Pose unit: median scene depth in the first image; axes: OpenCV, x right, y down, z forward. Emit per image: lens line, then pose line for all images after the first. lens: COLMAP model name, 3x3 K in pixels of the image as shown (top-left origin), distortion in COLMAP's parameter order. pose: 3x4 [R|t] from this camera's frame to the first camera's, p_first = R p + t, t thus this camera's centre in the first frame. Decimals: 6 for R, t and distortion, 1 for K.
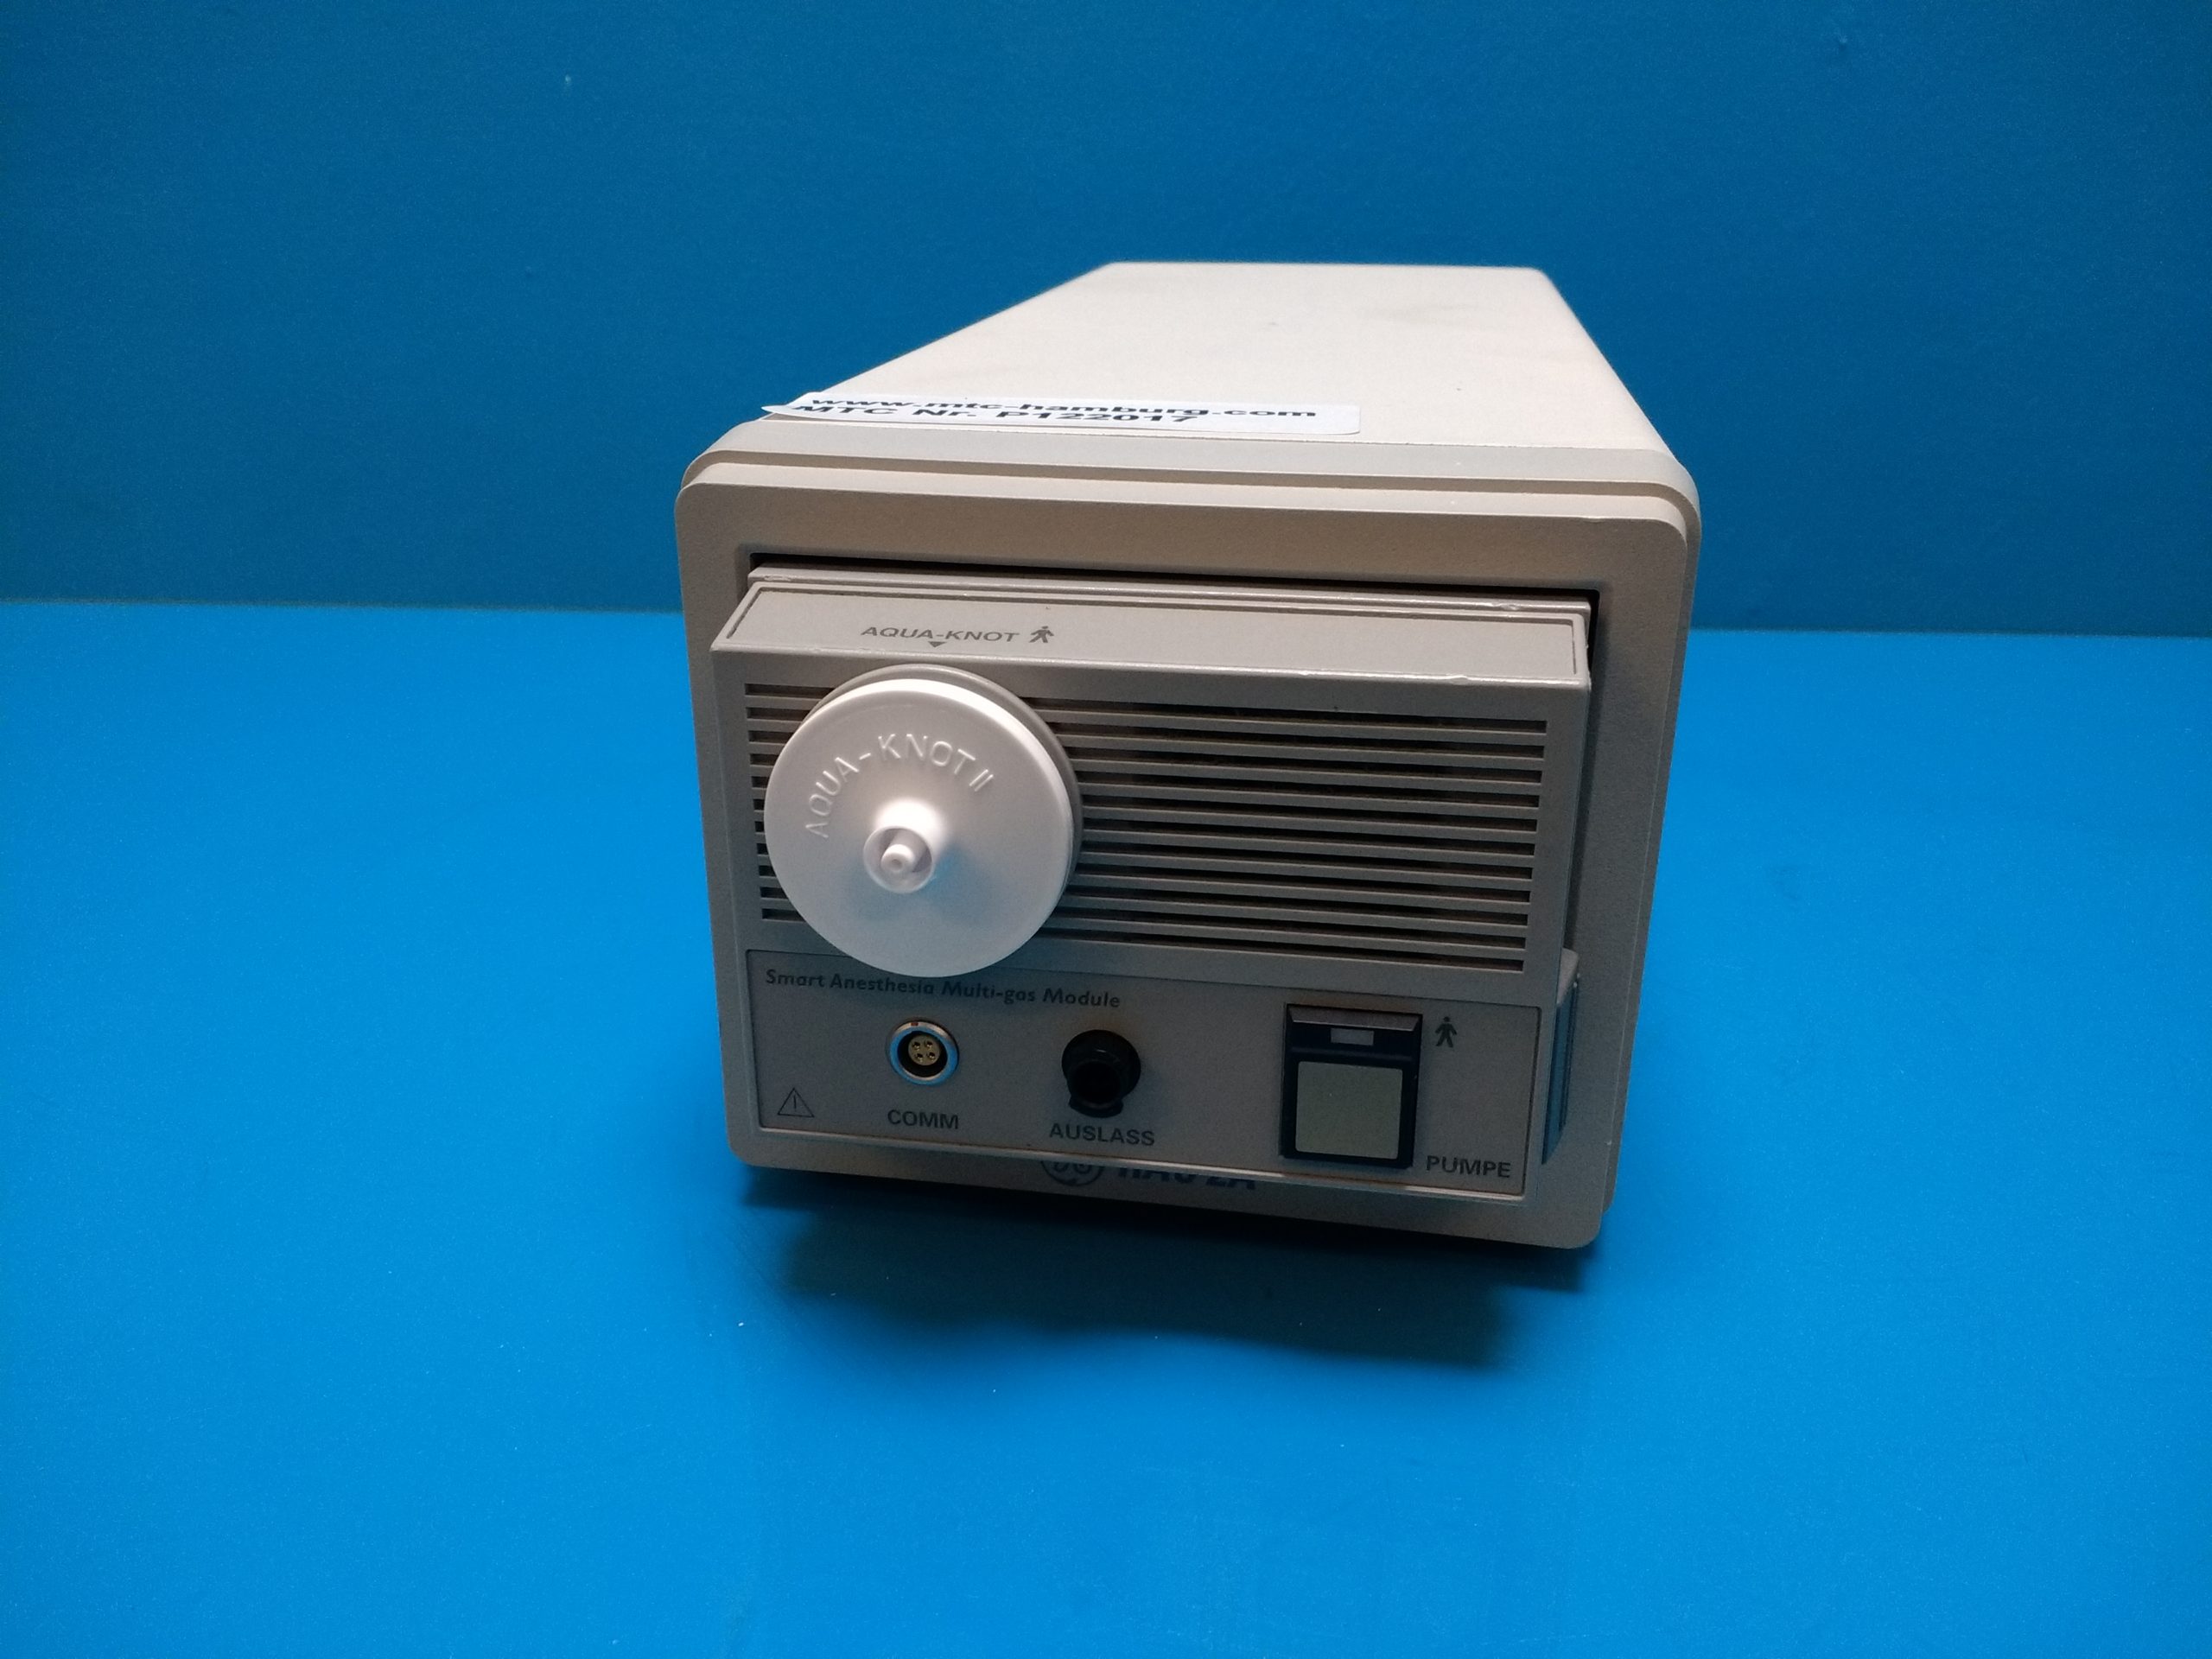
lens RADIAL K [[1830.3, 0, 1106.0], [0, 1830.3, 829.5], [0, 0, 1]] dist [0.003522, -0.237566]
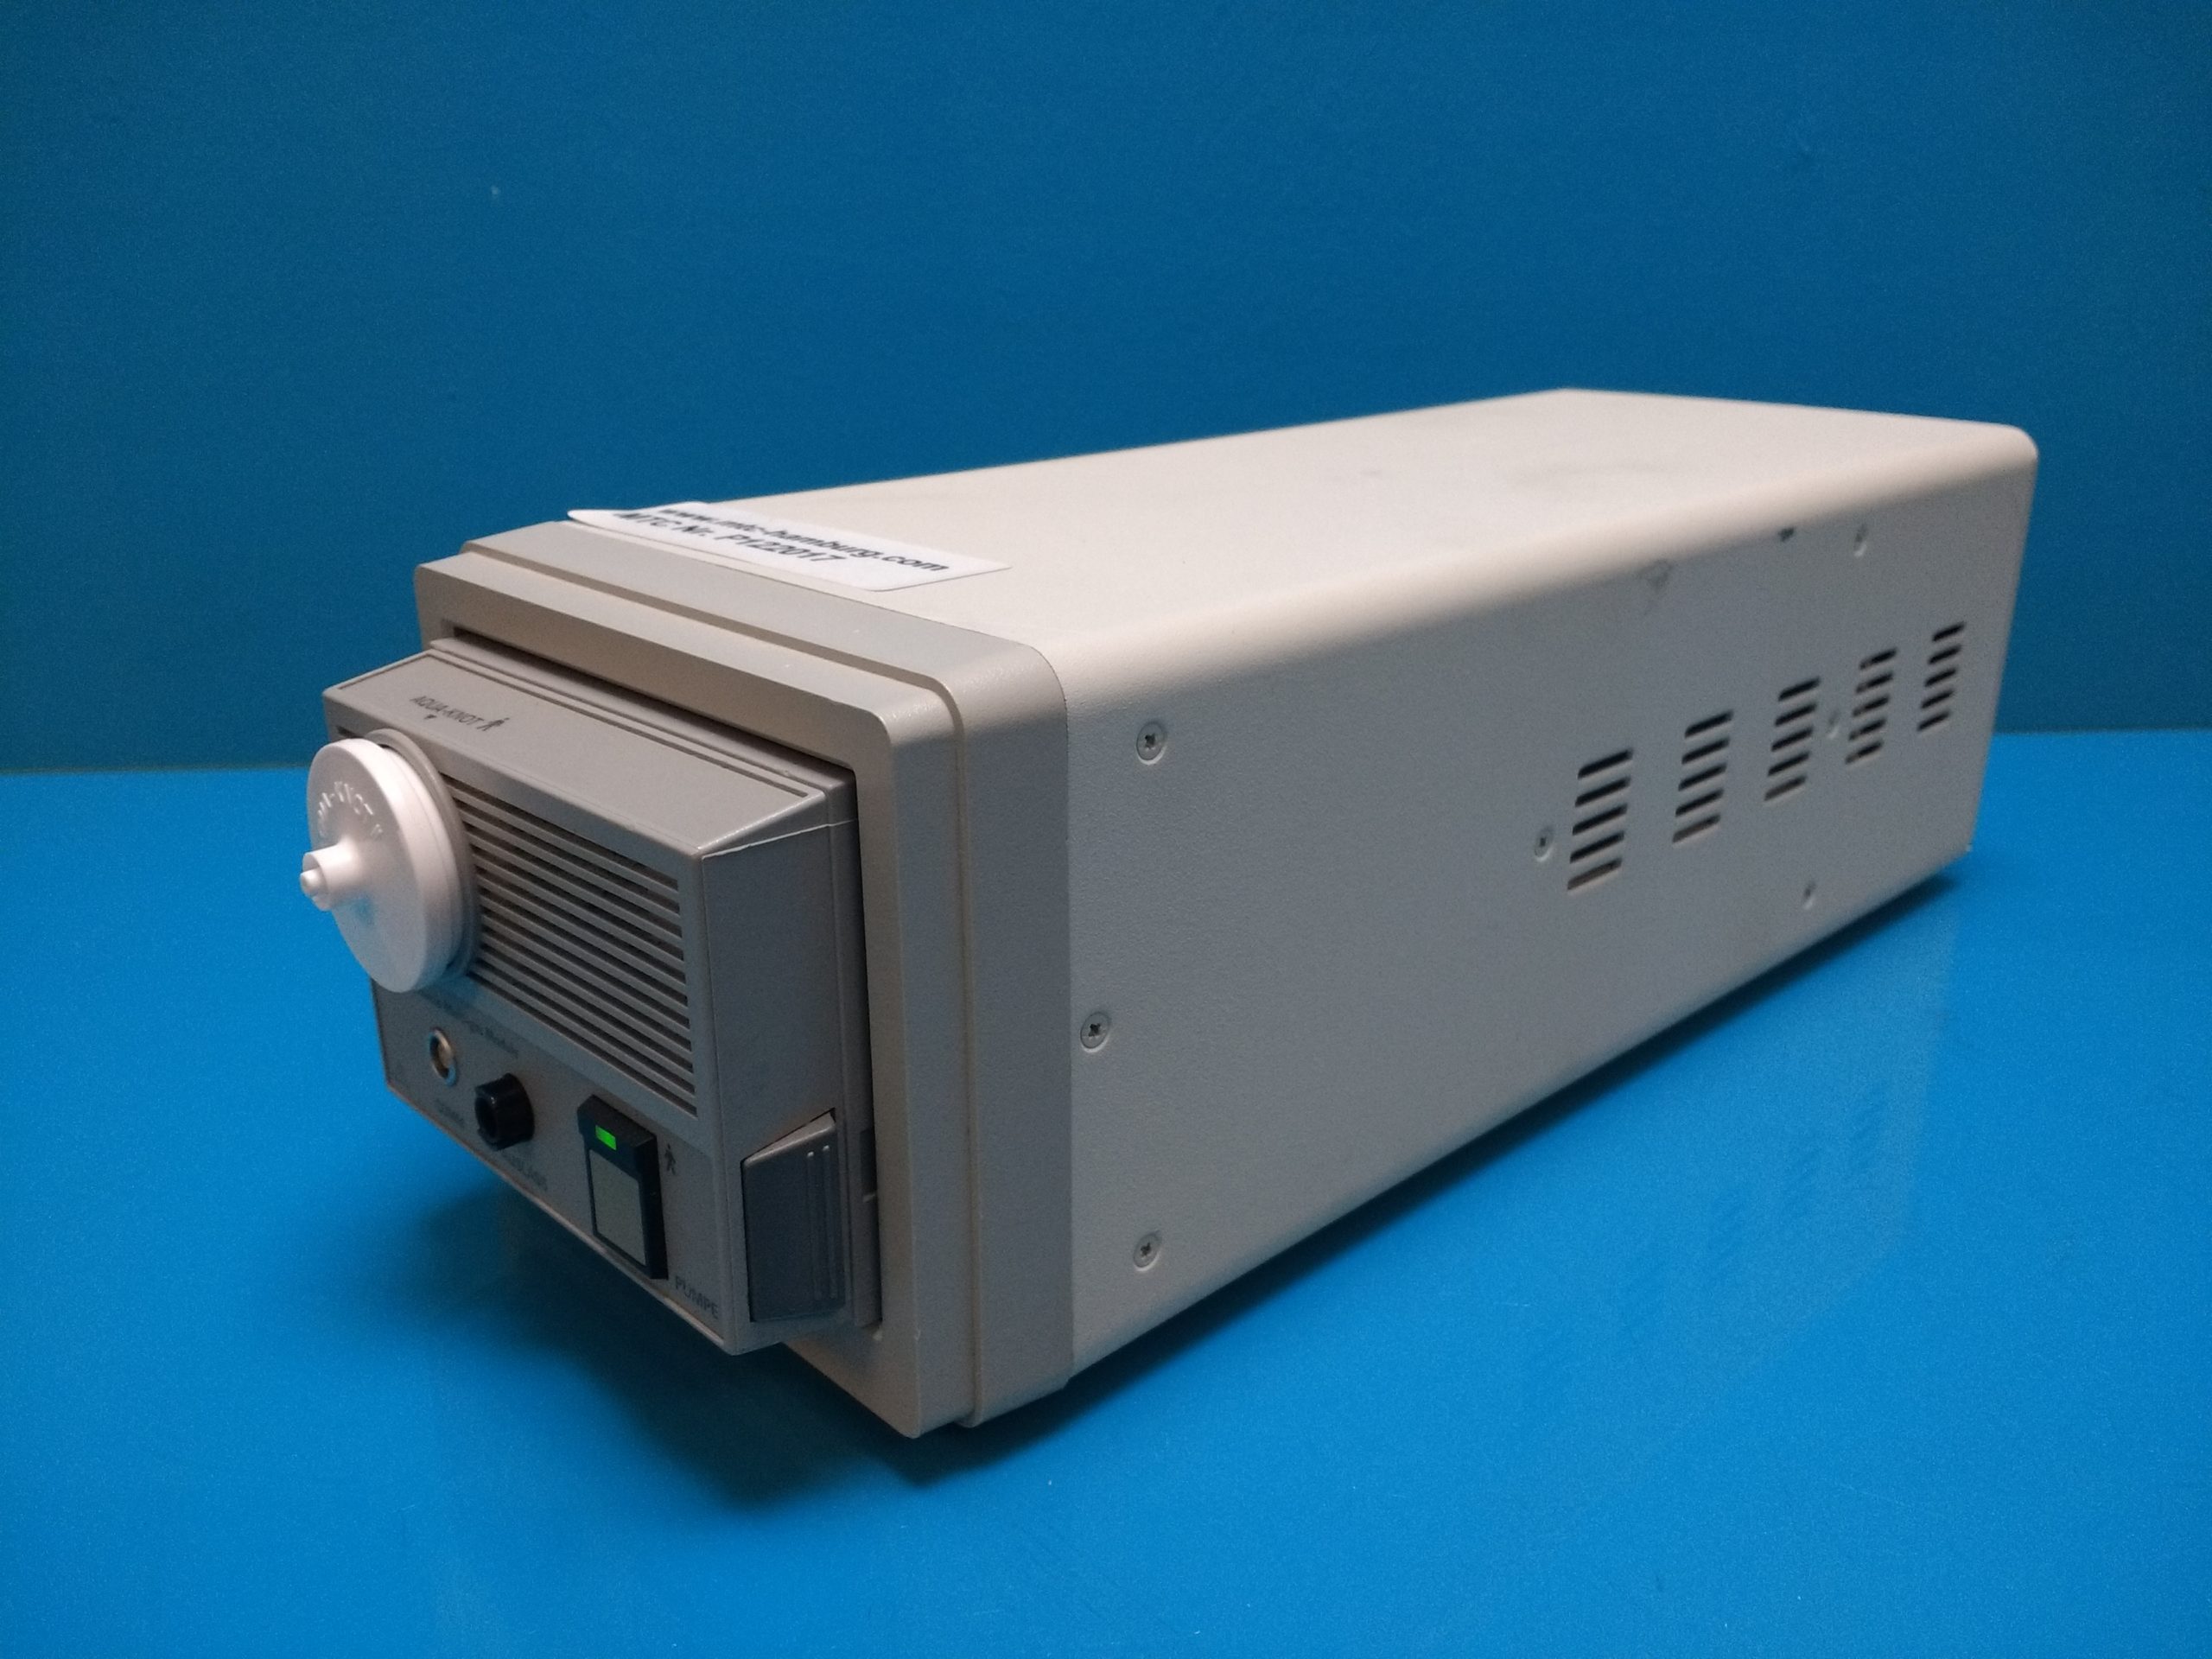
lens RADIAL K [[1830.3, 0, 1106.0], [0, 1830.3, 829.5], [0, 0, 1]] dist [0.003522, -0.237566]
pose [[0.807070, 0.190337, -0.558937, 0.881774], [-0.212265, 0.976862, 0.026157, -0.144307], [0.550983, 0.097532, 0.828798, 0.241980]]
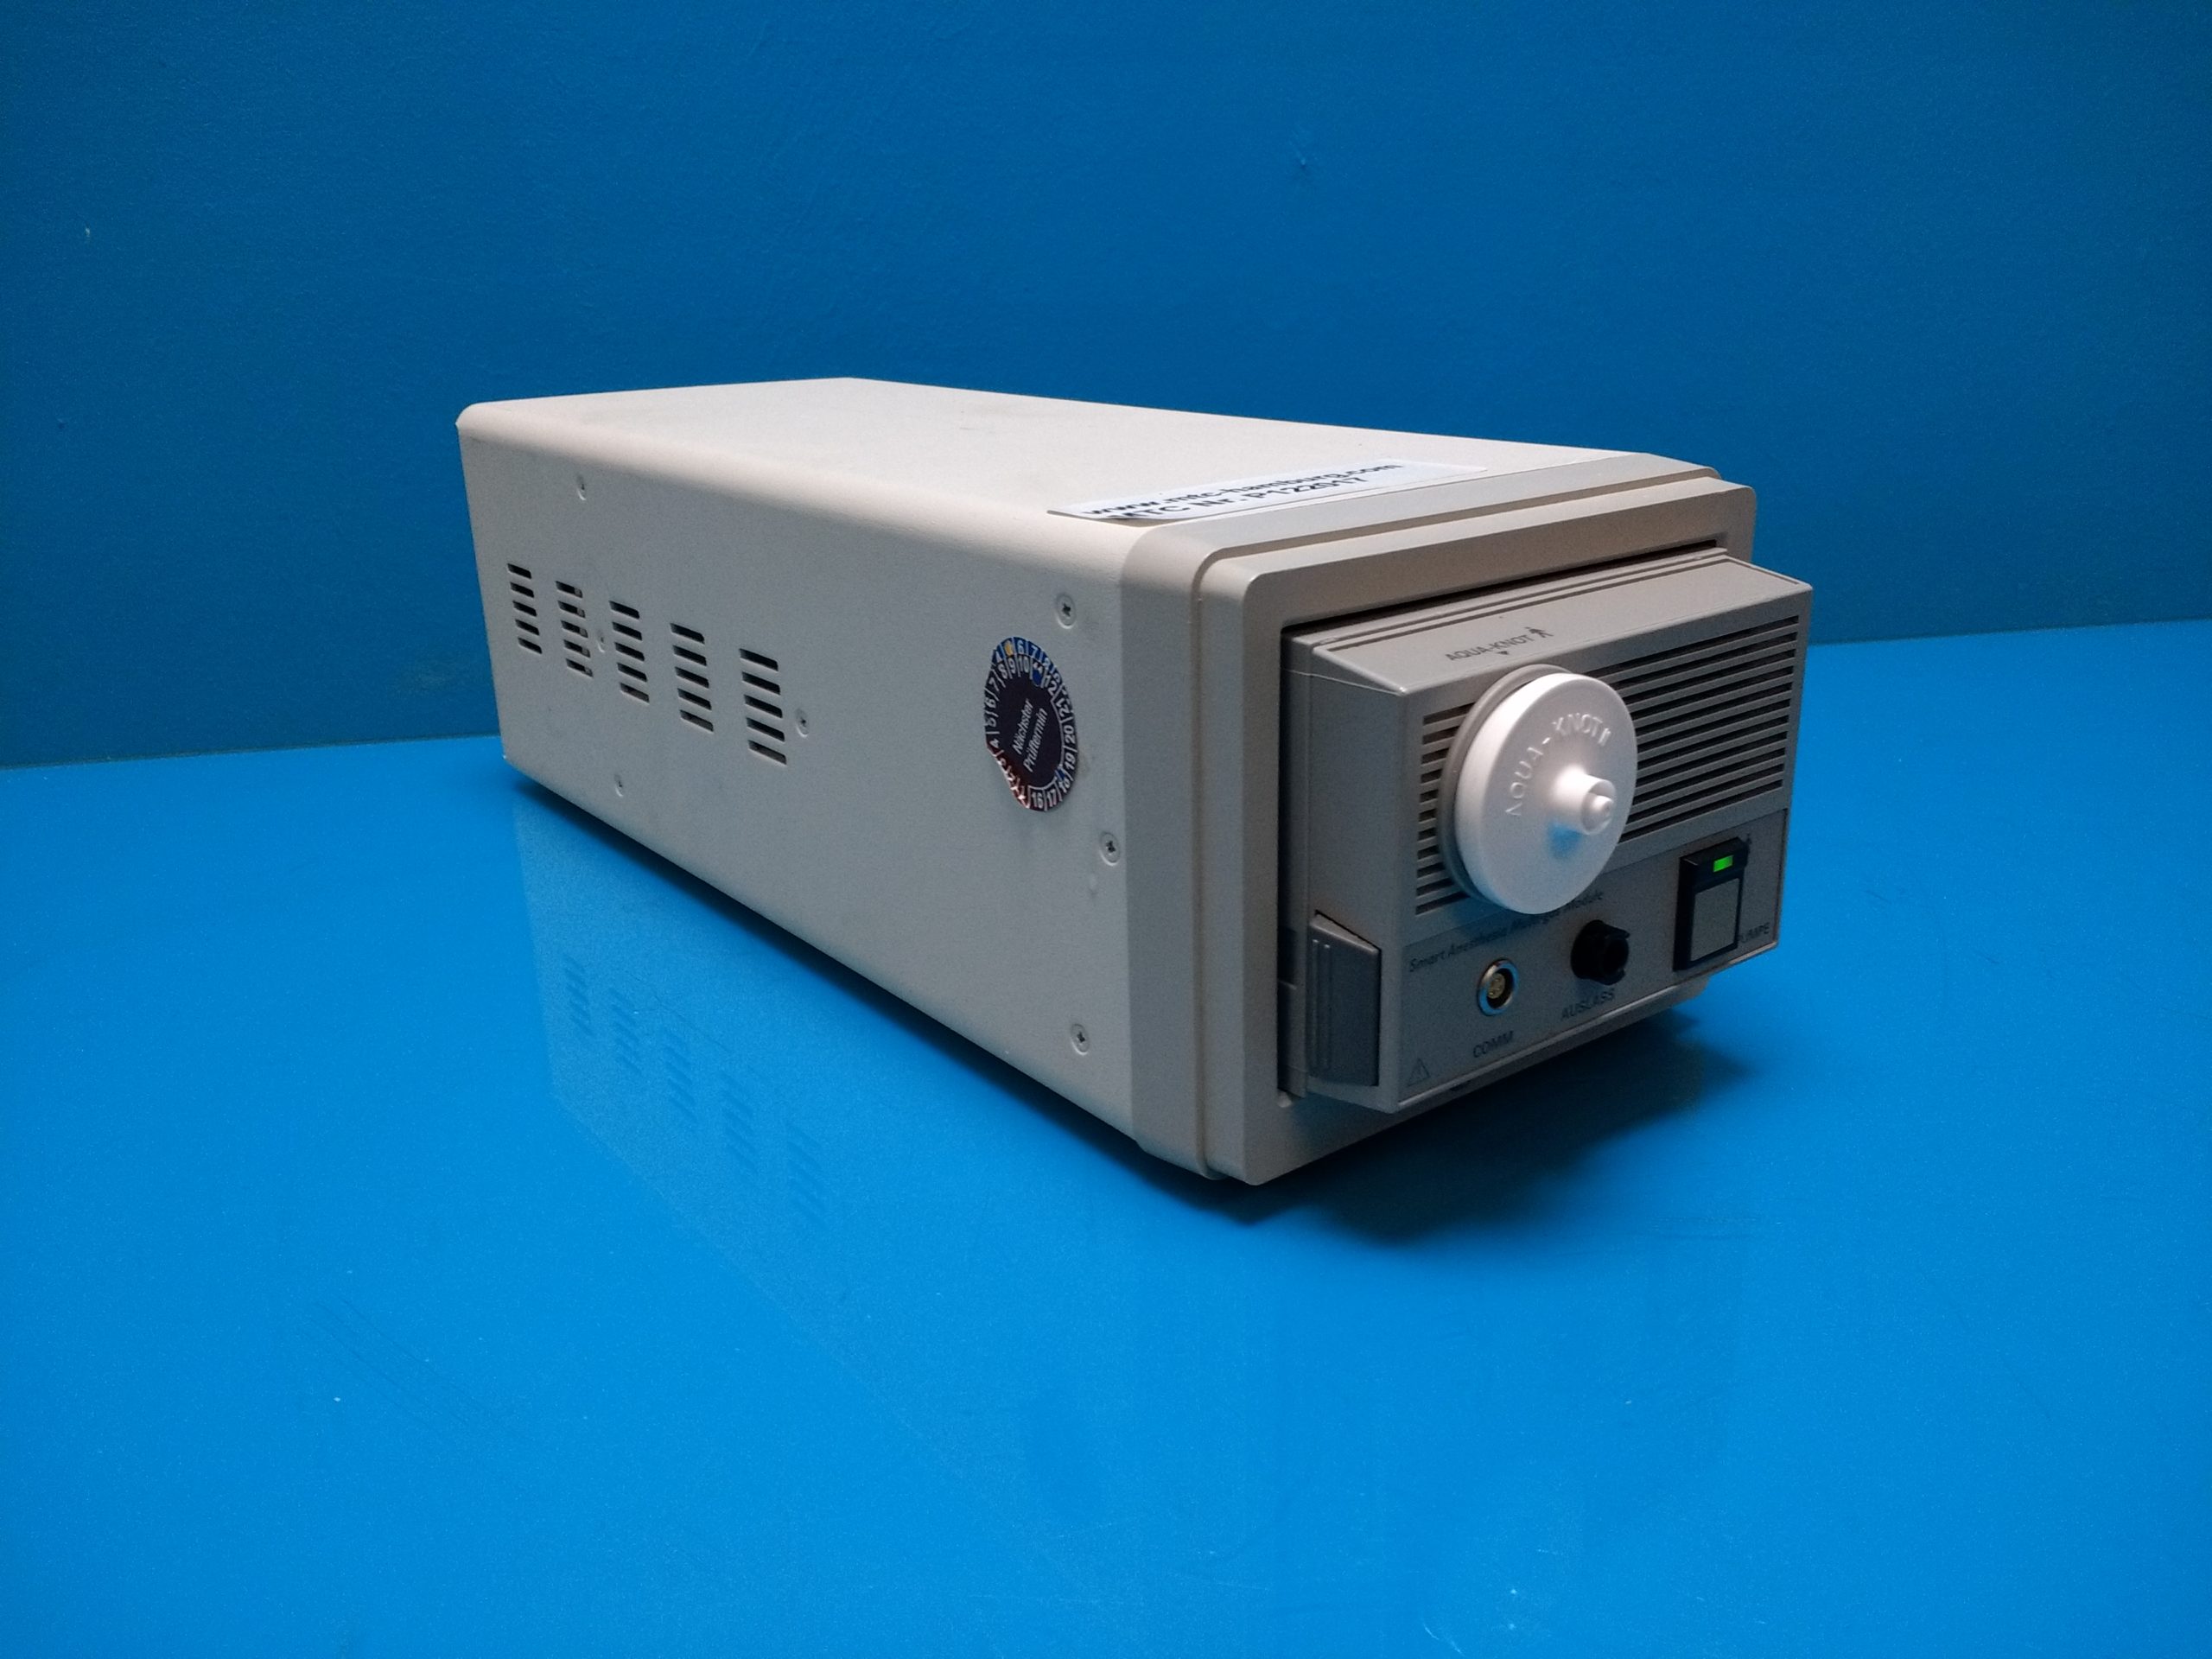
lens RADIAL K [[1830.3, 0, 1106.0], [0, 1830.3, 829.5], [0, 0, 1]] dist [0.003522, -0.237566]
pose [[0.690607, -0.255290, 0.676675, -1.094335], [0.294605, 0.953786, 0.059165, -0.131526], [-0.660508, 0.158492, 0.733900, 0.248839]]
